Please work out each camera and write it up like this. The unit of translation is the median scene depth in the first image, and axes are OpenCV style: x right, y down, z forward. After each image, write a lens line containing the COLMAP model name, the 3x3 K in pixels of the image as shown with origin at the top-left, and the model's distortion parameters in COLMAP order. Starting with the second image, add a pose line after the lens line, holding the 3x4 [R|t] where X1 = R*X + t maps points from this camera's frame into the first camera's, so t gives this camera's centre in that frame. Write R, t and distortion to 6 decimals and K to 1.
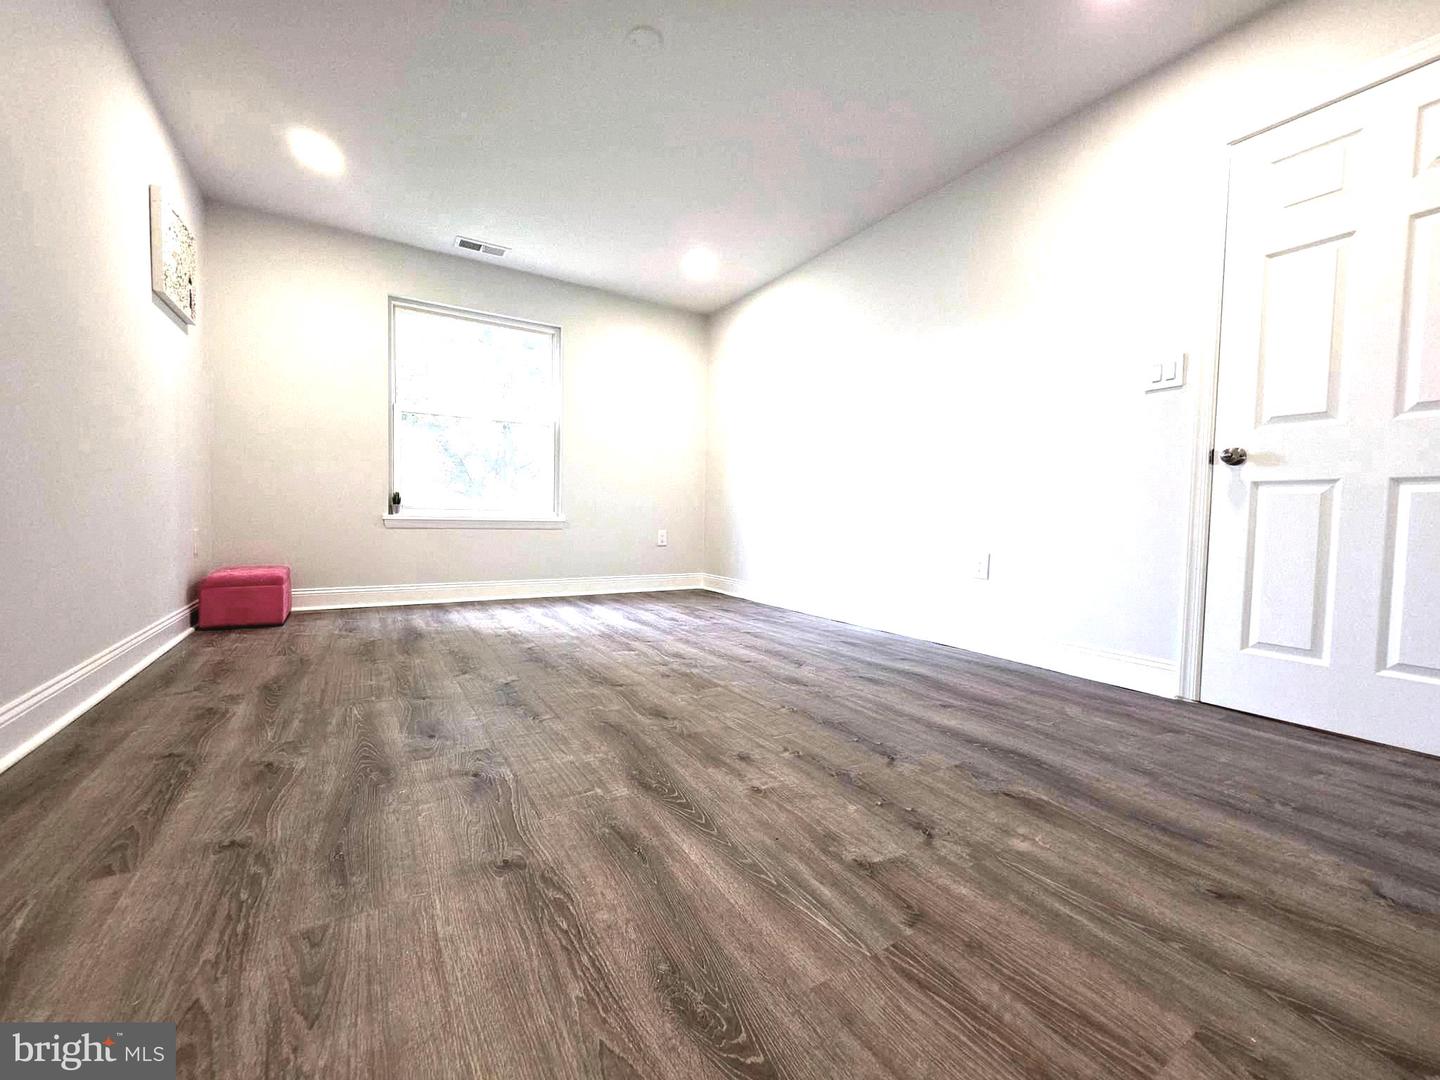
lens RADIAL K [[577.2, 0, 720.0], [0, 577.2, 540.0], [0, 0, 1]] dist [-0.004793, 0.000344]
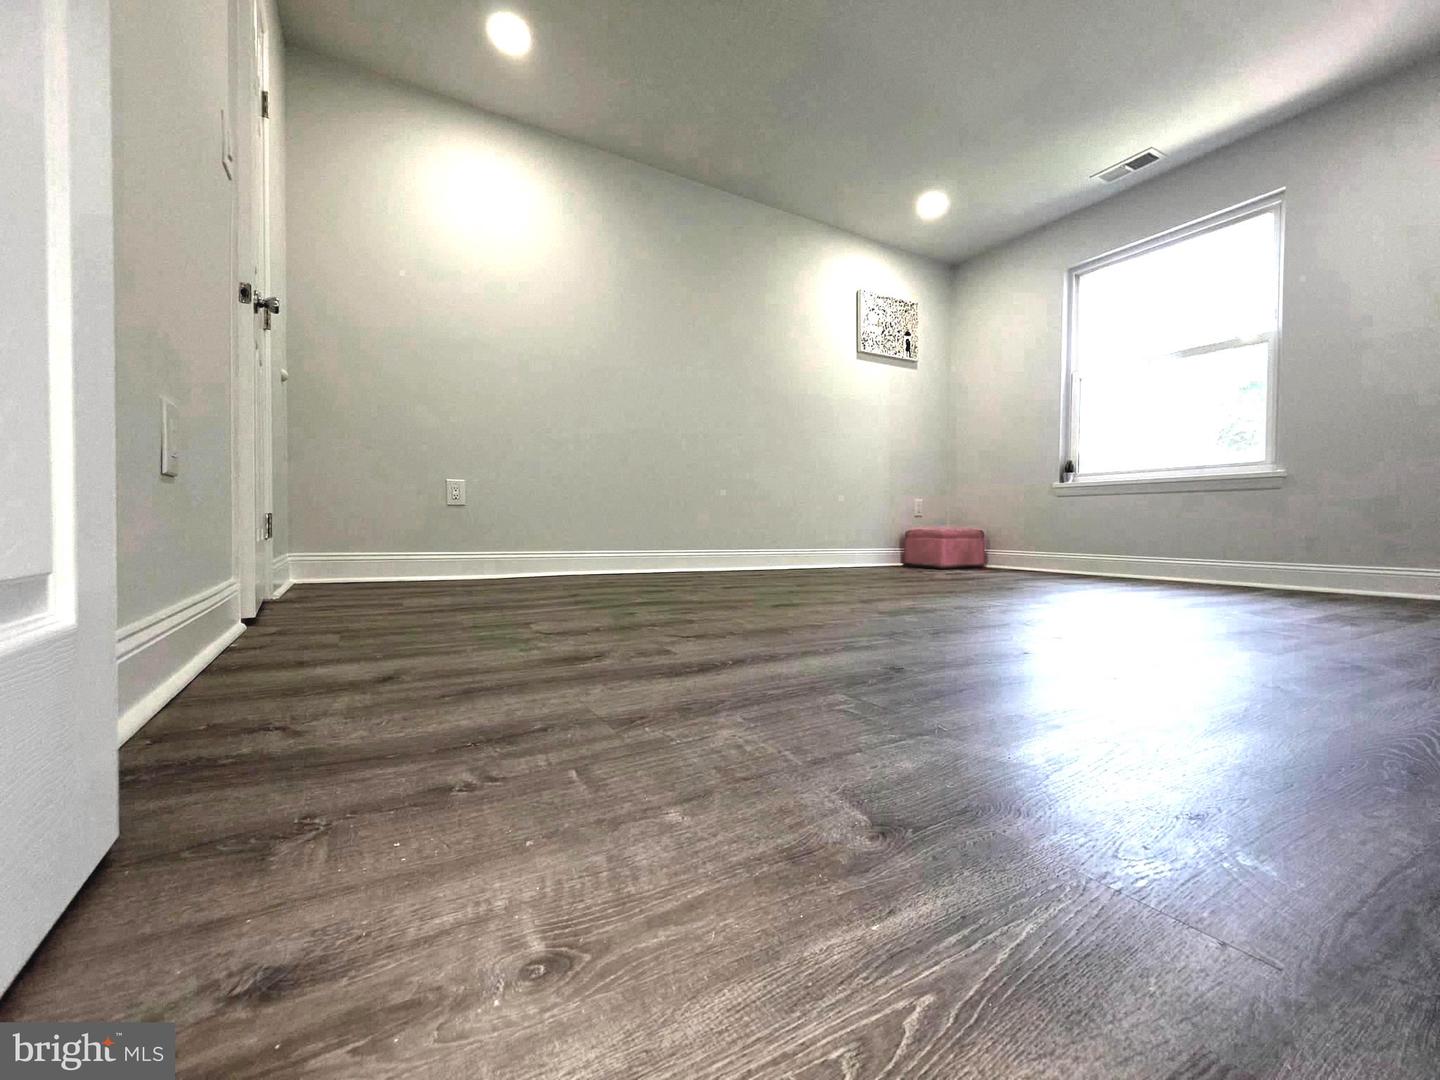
lens RADIAL K [[611.8, 0, 720.0], [0, 611.8, 540.0], [0, 0, 1]] dist [-0.000783, -0.000010]
pose [[-0.019296, 0.003082, -0.999809, 1.139276], [-0.051345, 0.998673, 0.004070, 0.182127], [0.998495, 0.051414, -0.019113, 0.922869]]
